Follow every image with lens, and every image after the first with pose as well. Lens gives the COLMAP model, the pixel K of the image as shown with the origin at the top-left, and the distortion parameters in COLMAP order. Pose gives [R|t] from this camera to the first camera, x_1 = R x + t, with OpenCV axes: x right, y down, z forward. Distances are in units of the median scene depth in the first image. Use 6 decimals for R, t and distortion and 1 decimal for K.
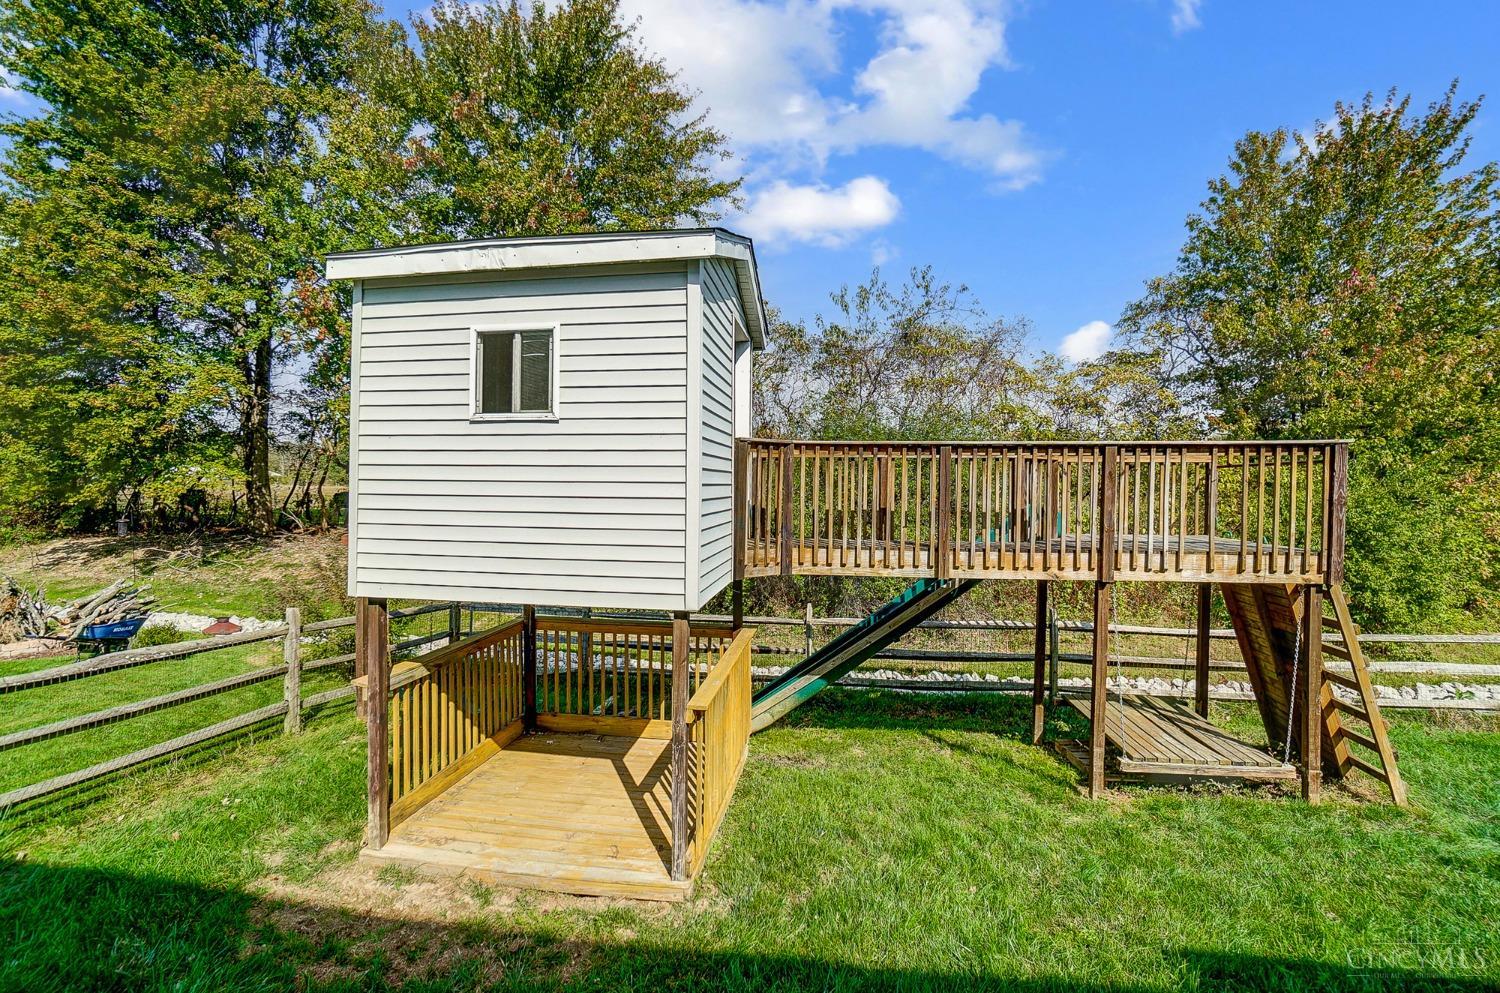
lens RADIAL K [[667.4, 0, 736.4], [0, 667.4, 487.6], [0, 0, 1]] dist [-0.044774, 0.012599]
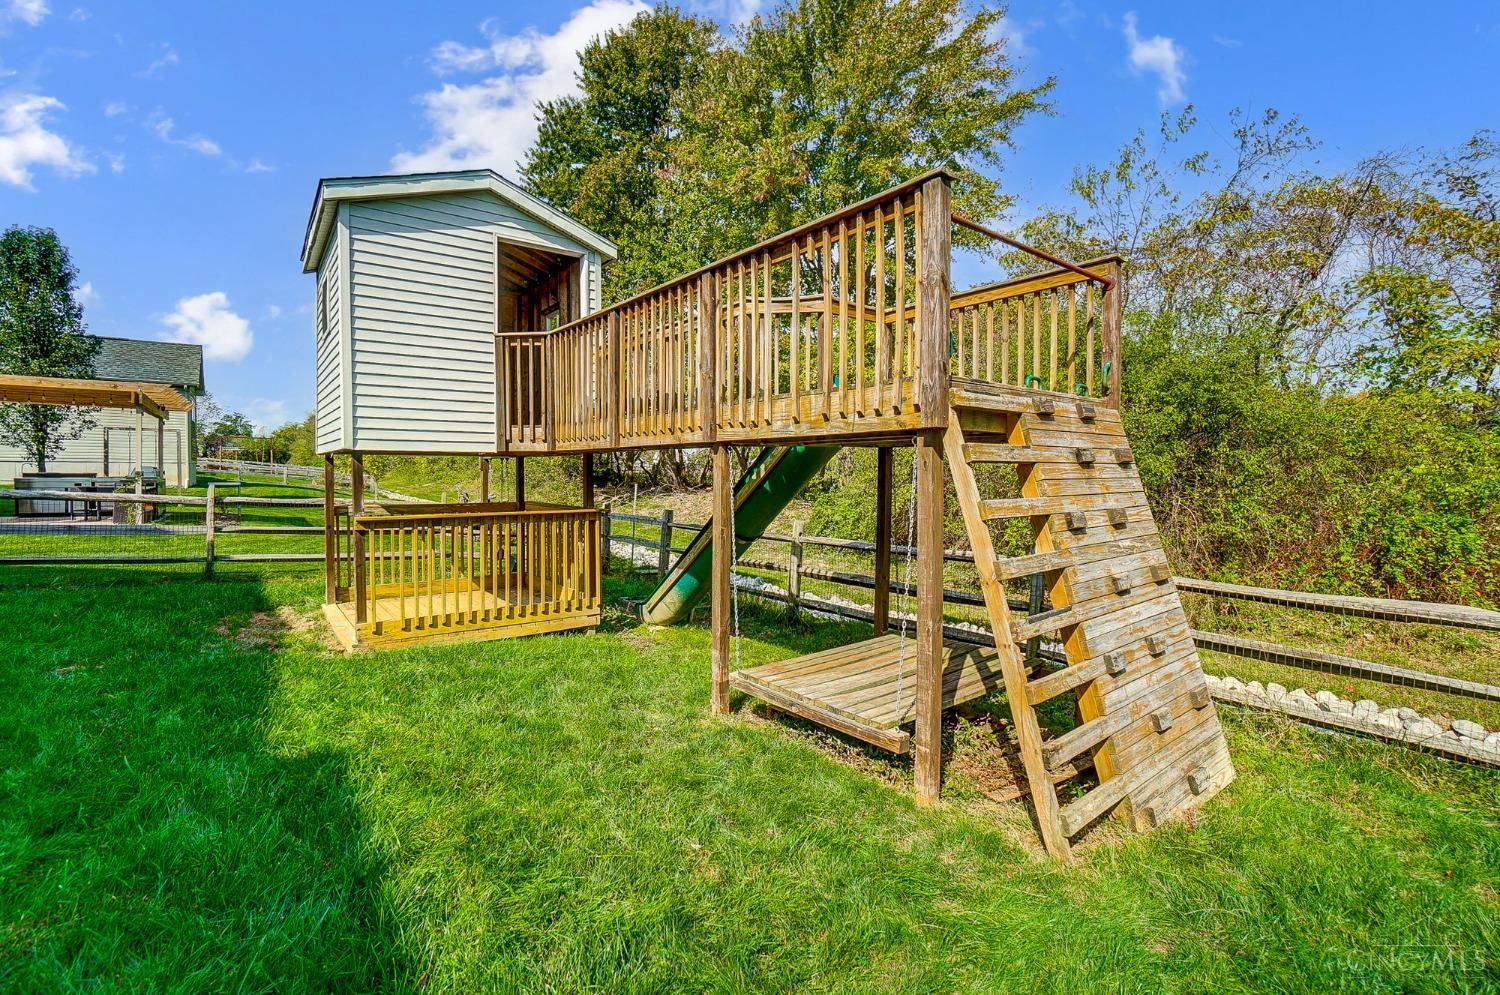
lens RADIAL K [[667.4, 0, 736.4], [0, 667.4, 488.6], [0, 0, 1]] dist [-0.044774, 0.012599]
pose [[0.724050, 0.014339, -0.689598, 1.066268], [0.000914, 0.999763, 0.021748, 0.167542], [0.689747, -0.016377, 0.723866, 0.396513]]
